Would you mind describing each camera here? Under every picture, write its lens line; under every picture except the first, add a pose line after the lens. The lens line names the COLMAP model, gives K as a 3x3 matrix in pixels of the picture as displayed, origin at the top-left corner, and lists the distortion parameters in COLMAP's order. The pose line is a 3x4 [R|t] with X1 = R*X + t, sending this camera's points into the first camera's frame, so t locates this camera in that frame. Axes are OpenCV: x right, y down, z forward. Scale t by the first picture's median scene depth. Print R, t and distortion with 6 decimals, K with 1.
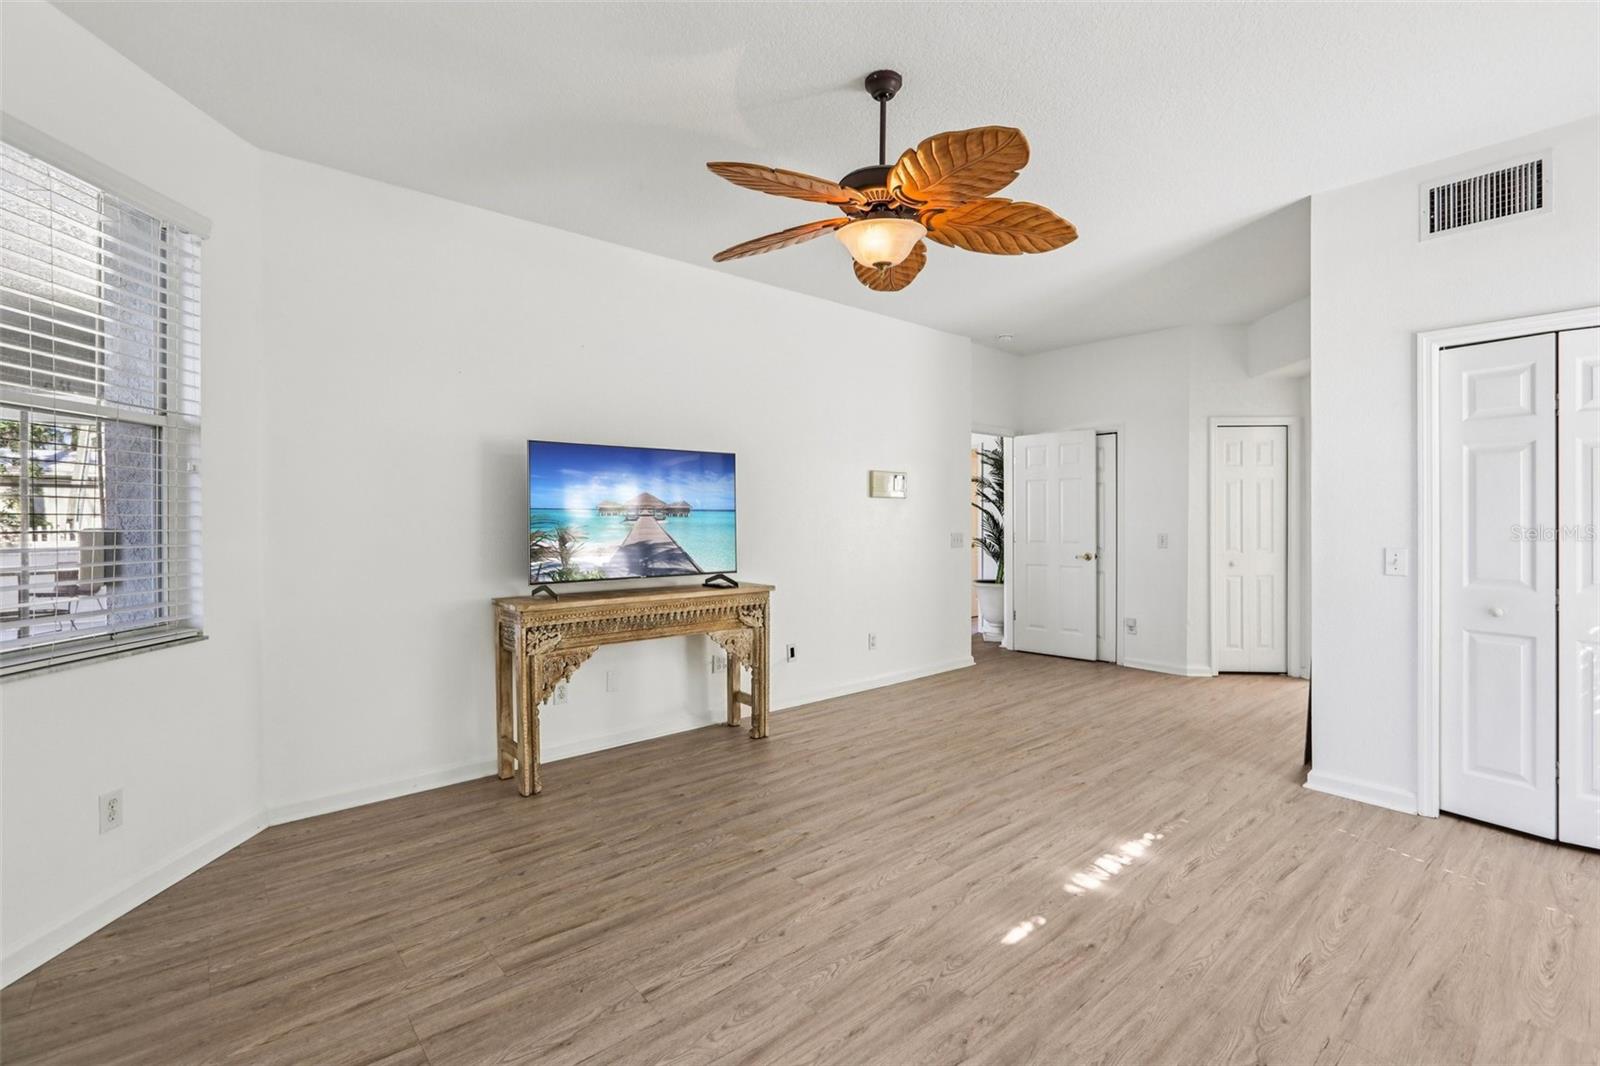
lens RADIAL K [[732.3, 0, 806.3], [0, 732.3, 519.2], [0, 0, 1]] dist [-0.001956, -0.000289]
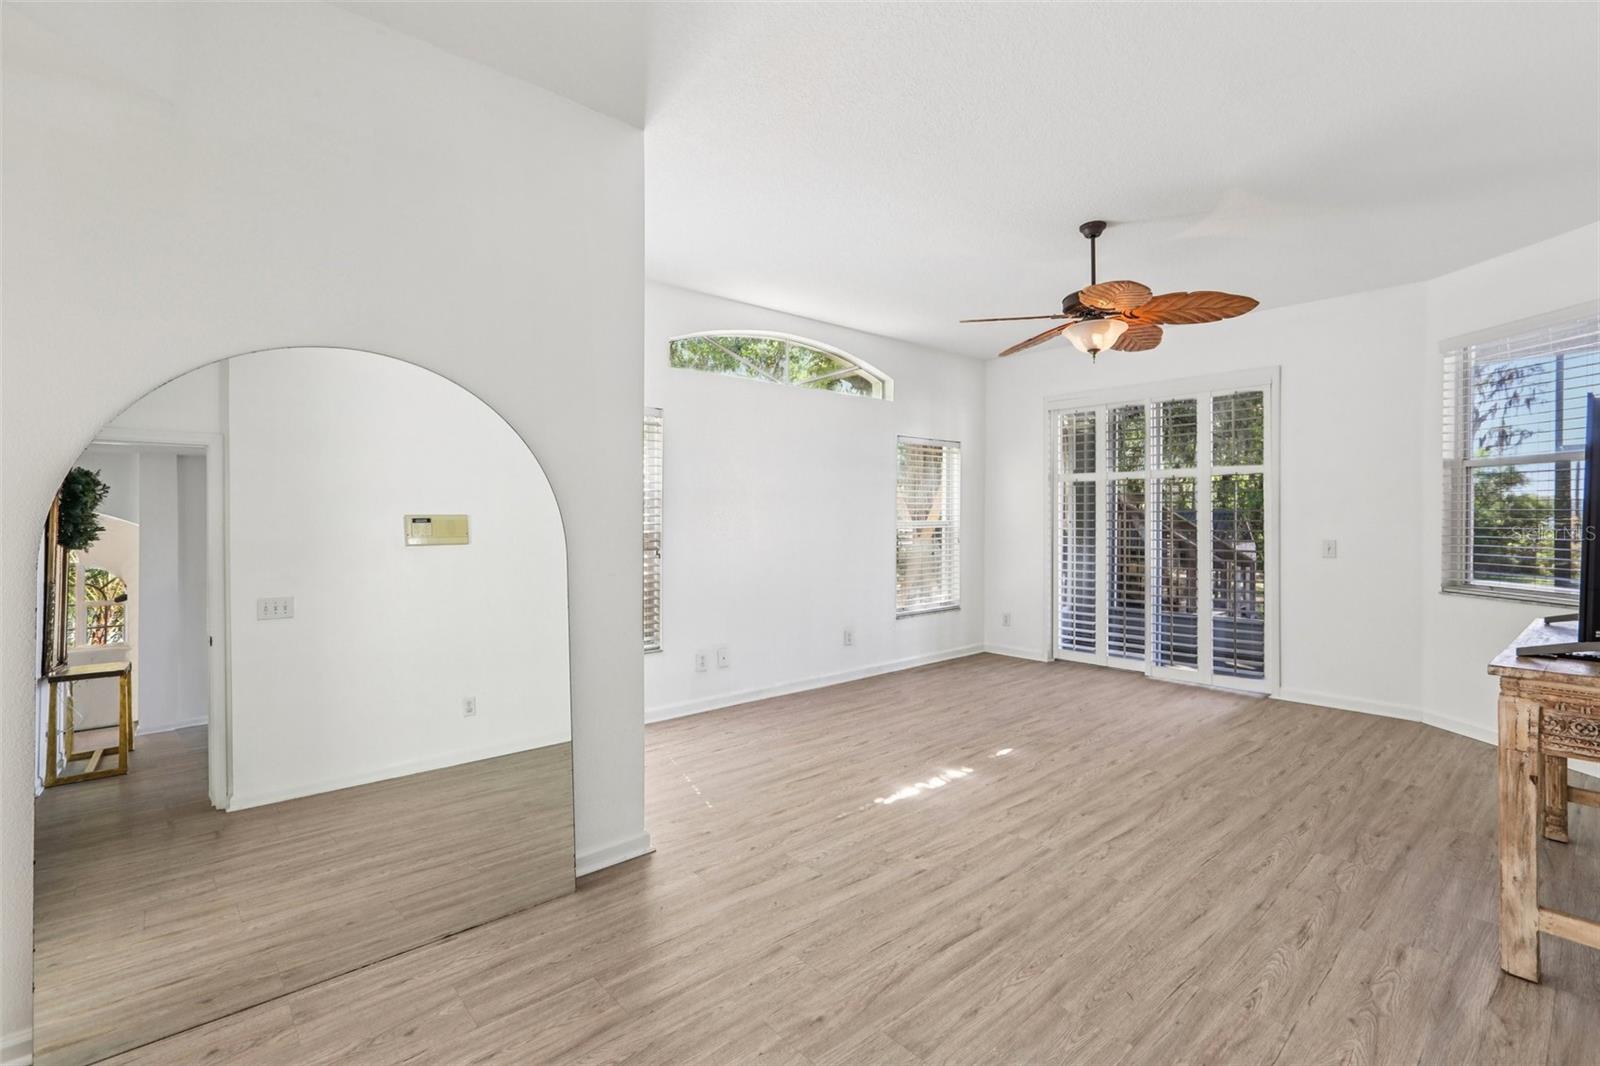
lens RADIAL K [[732.3, 0, 806.3], [0, 732.3, 519.2], [0, 0, 1]] dist [-0.001956, -0.000289]
pose [[-0.999925, 0.003381, -0.011760, 0.619974], [0.003319, 0.999980, 0.005307, -0.017389], [0.011777, 0.005268, -0.999917, 2.189921]]
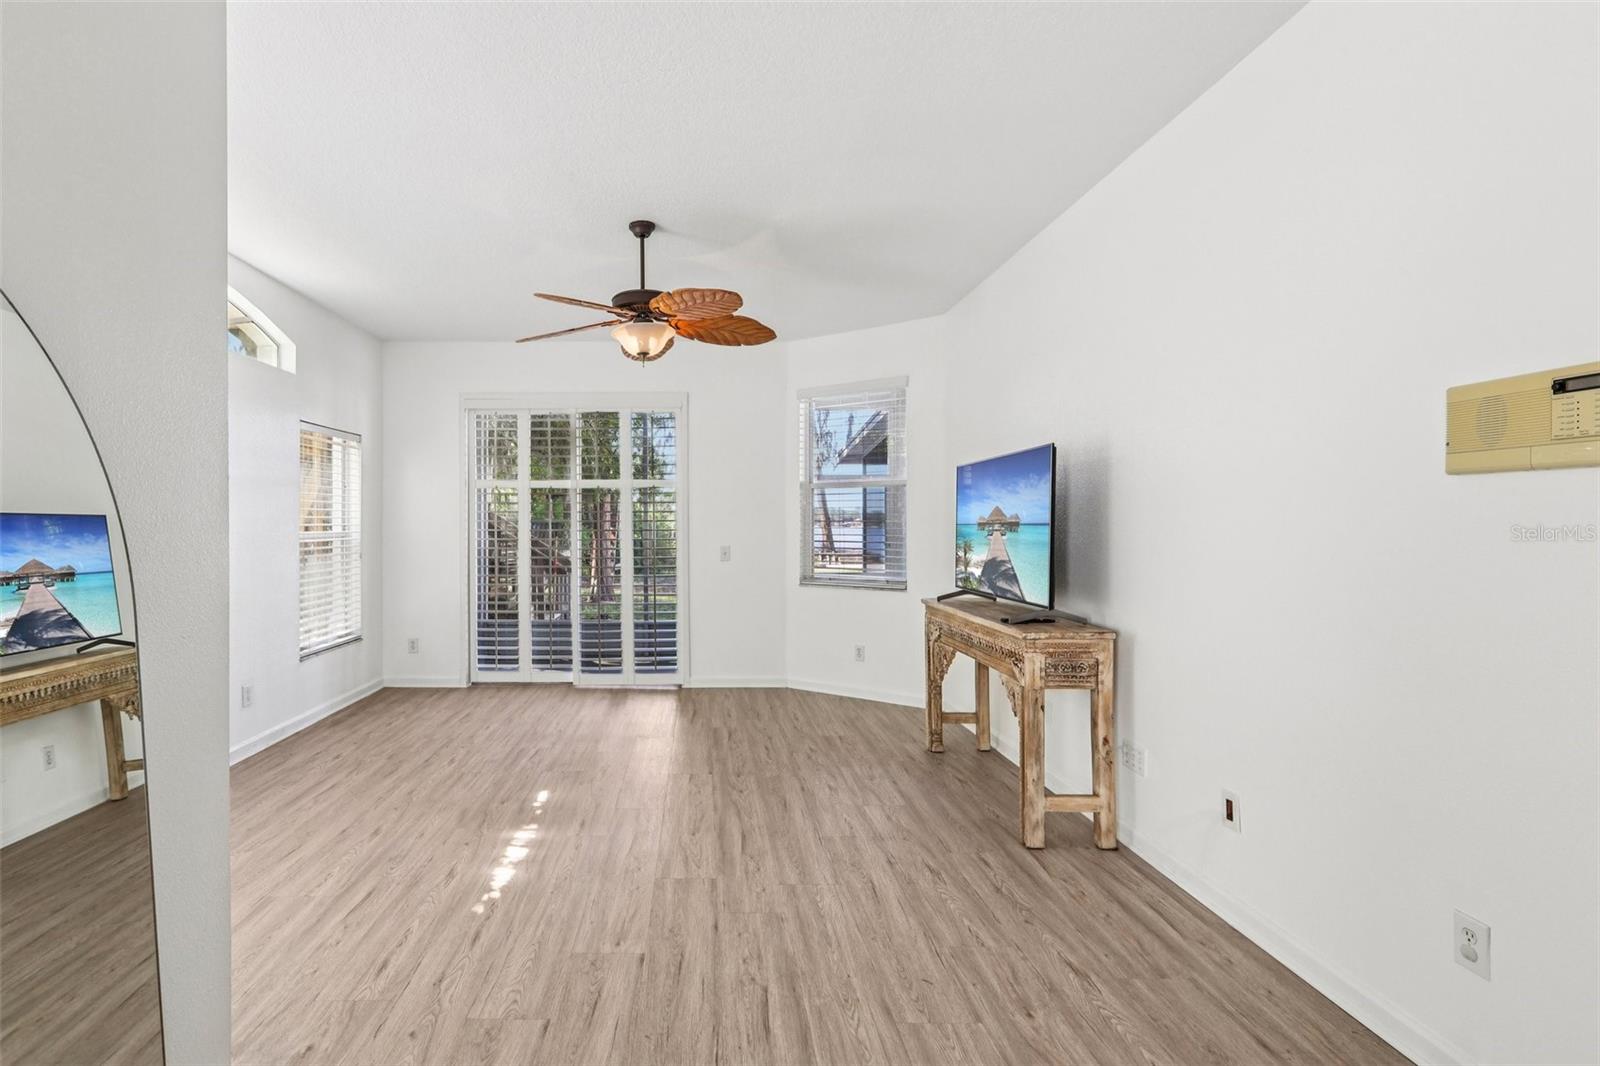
lens RADIAL K [[767.4, 0, 705.6], [0, 767.4, 528.4], [0, 0, 1]] dist [-0.042228, 0.048147]
pose [[-0.655592, 0.005684, -0.755094, 1.021055], [0.000986, 0.999977, 0.006671, -0.018219], [0.755115, 0.003629, -0.655582, 1.831044]]
